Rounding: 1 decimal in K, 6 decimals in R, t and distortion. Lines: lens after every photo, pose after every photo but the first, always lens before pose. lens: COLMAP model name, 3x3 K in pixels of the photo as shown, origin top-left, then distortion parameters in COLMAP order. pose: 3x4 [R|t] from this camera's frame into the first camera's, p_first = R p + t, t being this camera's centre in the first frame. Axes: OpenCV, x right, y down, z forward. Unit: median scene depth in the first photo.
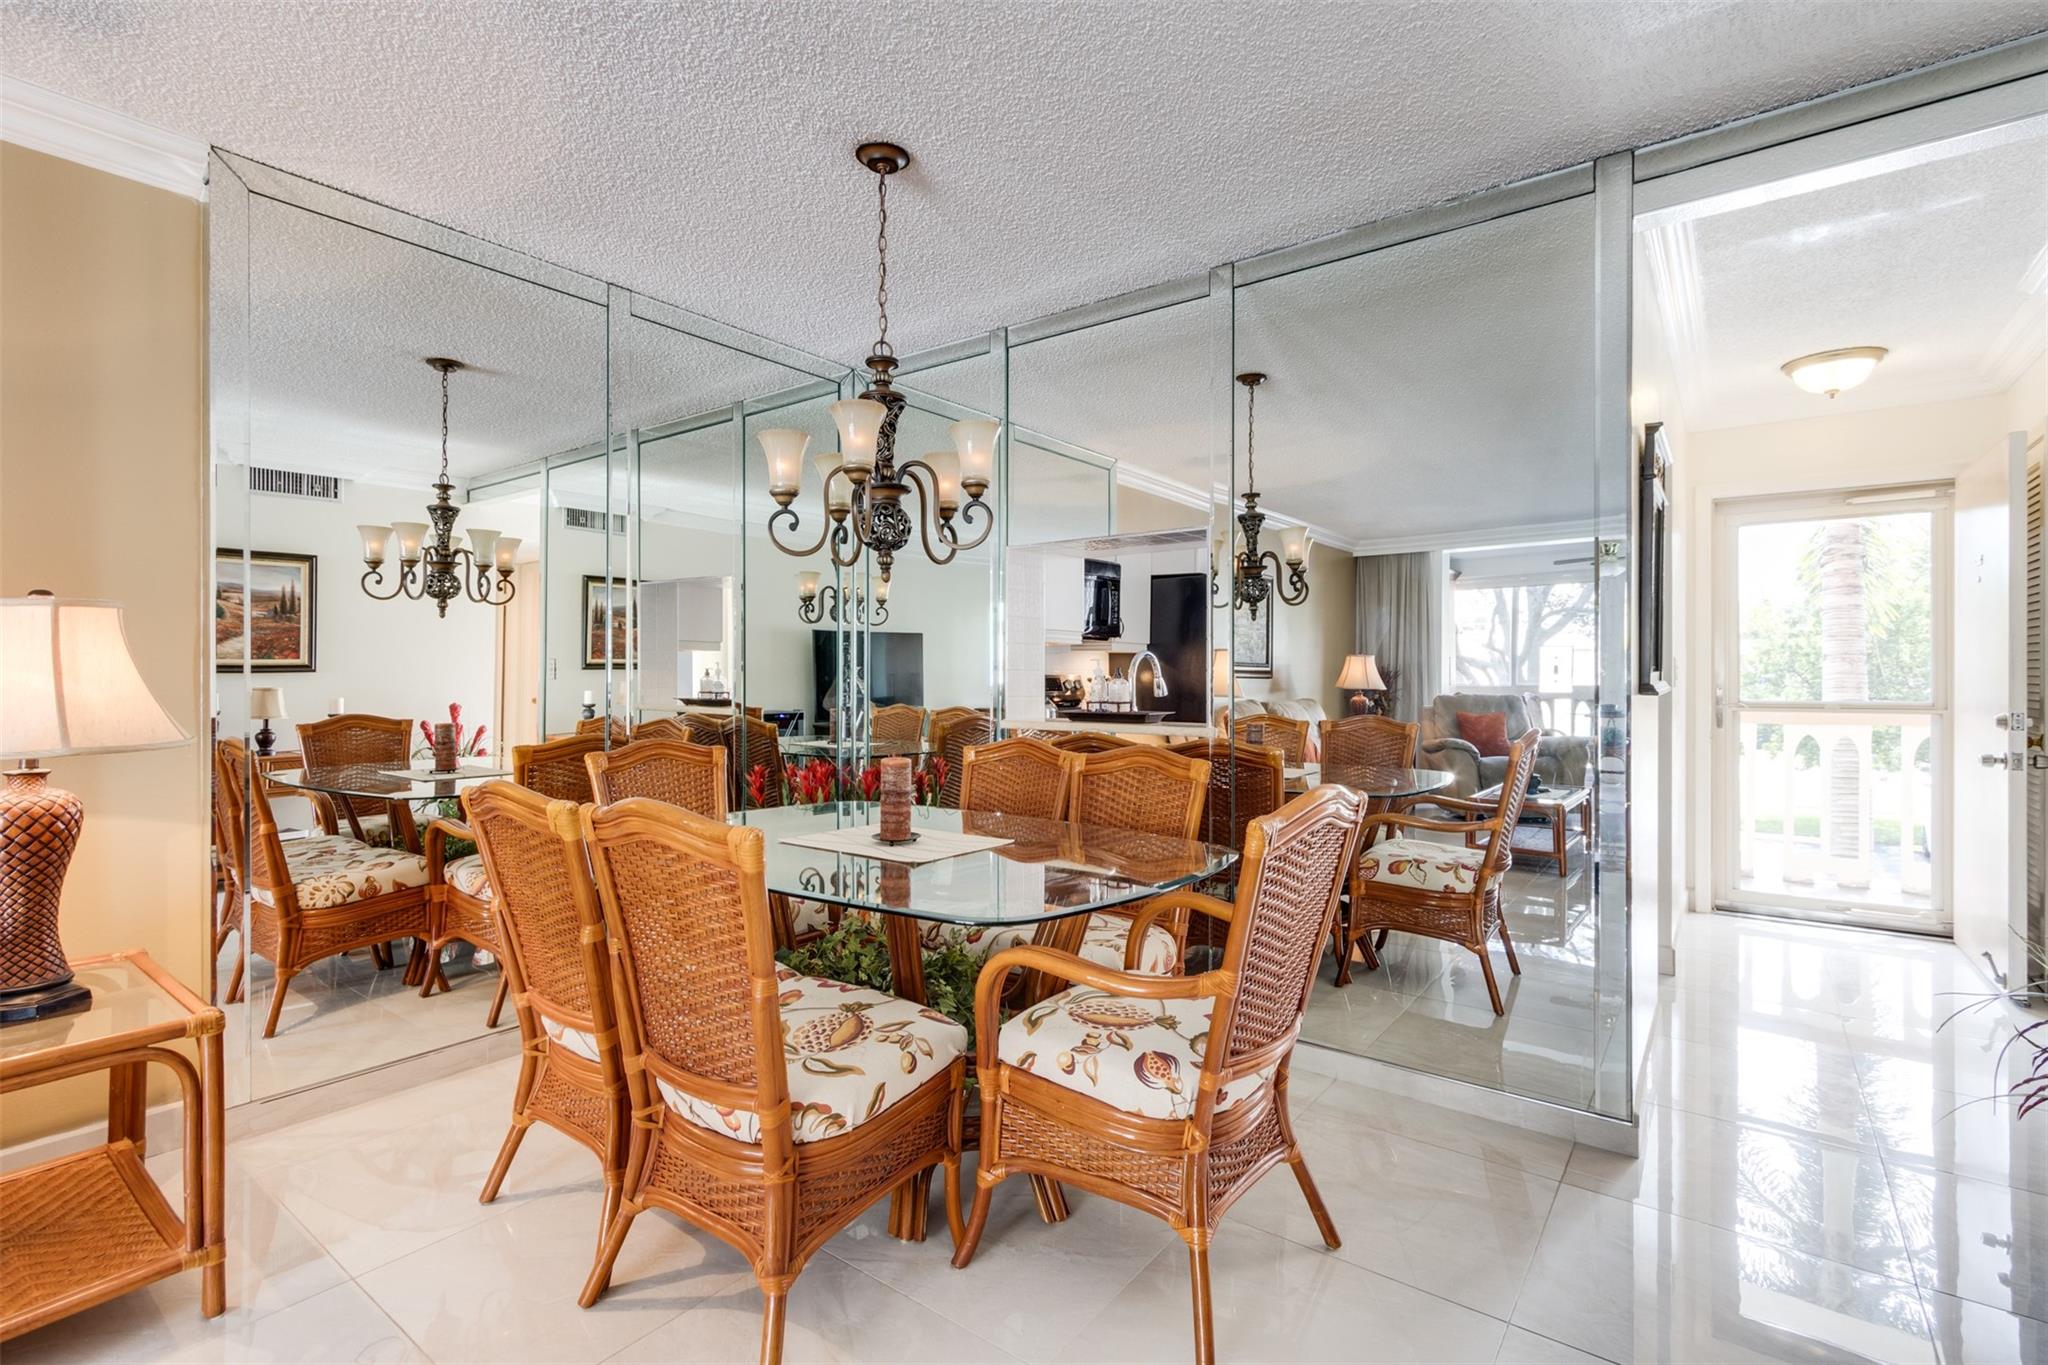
lens RADIAL K [[937.8, 0, 1041.2], [0, 937.8, 672.8], [0, 0, 1]] dist [0.001447, 0.002092]
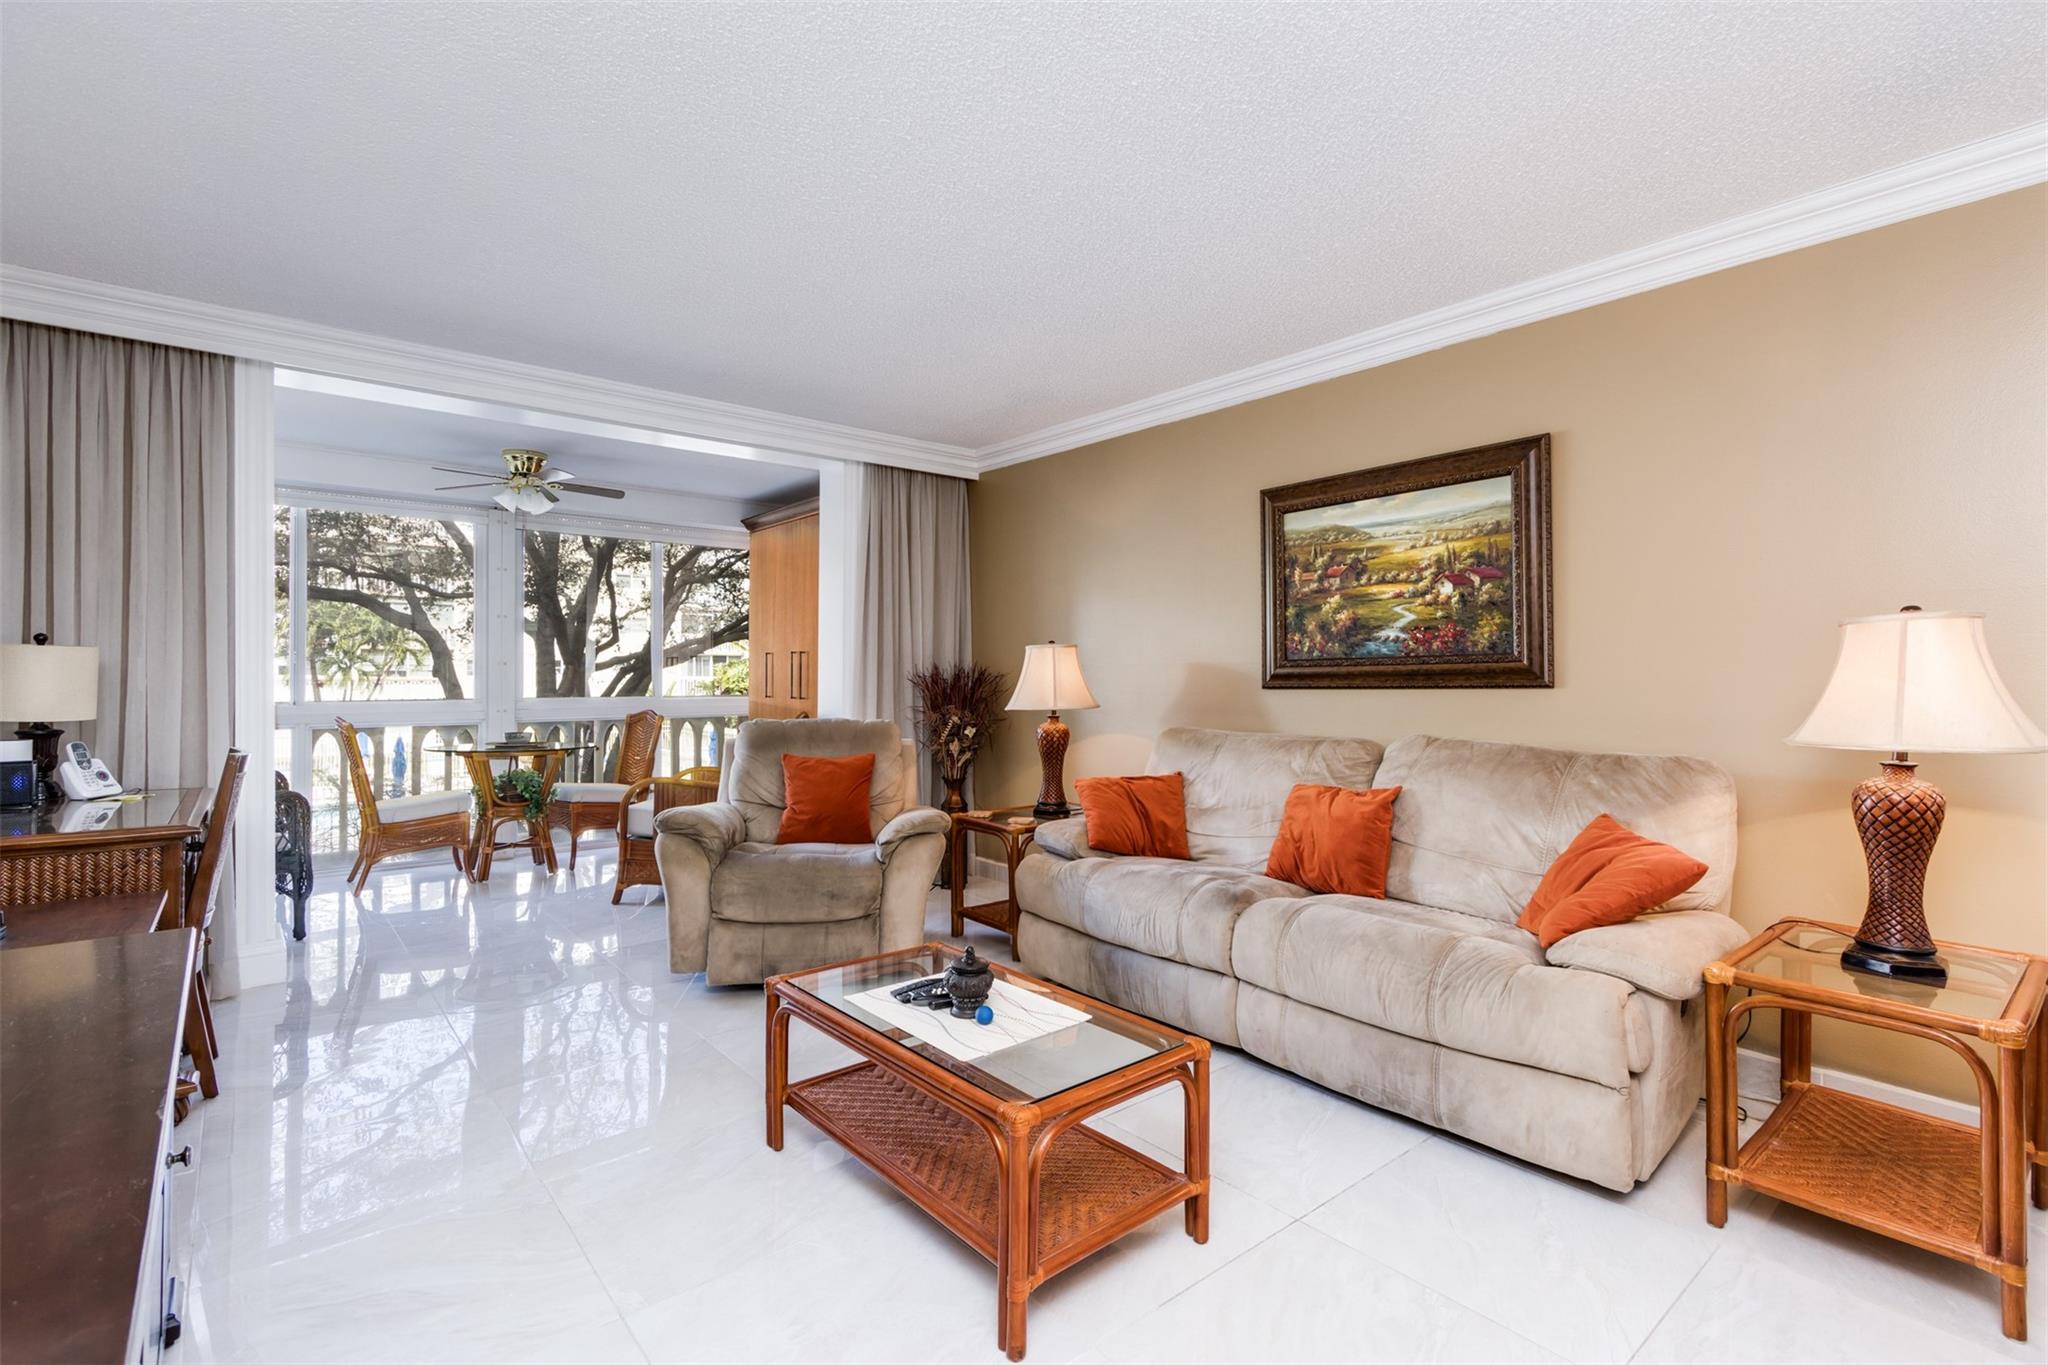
lens RADIAL K [[937.8, 0, 1058.7], [0, 937.8, 670.3], [0, 0, 1]] dist [0.001447, 0.002092]
pose [[-0.210919, -0.002462, -0.977500, 0.272950], [0.001330, 0.999995, -0.002806, -0.001953], [0.977503, -0.001892, -0.210915, 0.305663]]
